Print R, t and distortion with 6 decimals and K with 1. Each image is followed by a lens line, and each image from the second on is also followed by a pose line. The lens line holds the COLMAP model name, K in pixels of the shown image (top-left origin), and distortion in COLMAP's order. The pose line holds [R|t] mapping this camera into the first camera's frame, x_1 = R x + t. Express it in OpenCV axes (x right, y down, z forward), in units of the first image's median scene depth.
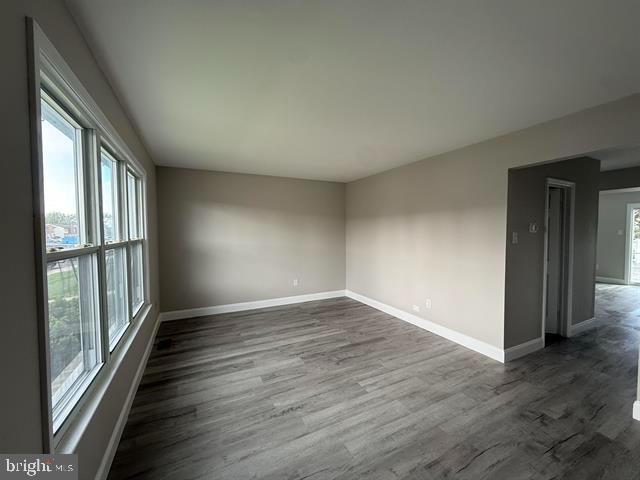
lens RADIAL K [[287.8, 0, 320.0], [0, 287.8, 240.0], [0, 0, 1]] dist [0.003346, 0.001364]
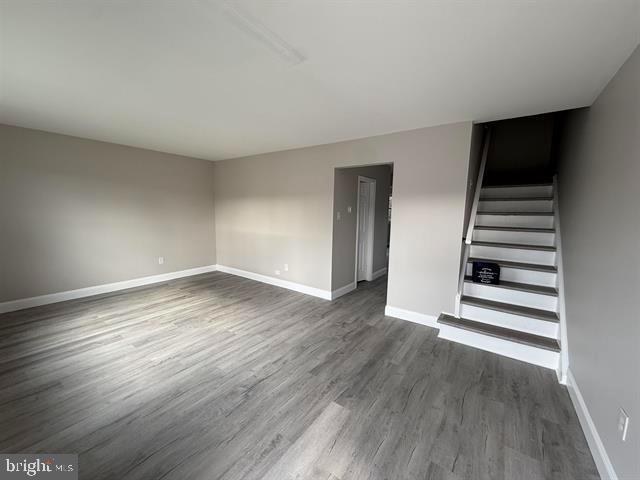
lens RADIAL K [[256.5, 0, 320.5], [0, 256.5, 237.3], [0, 0, 1]] dist [0.001424, -0.000013]
pose [[0.888259, -0.030451, 0.458333, -0.008645], [-0.004817, 0.997128, 0.075585, 0.001290], [-0.459318, -0.069347, 0.885561, -0.124250]]
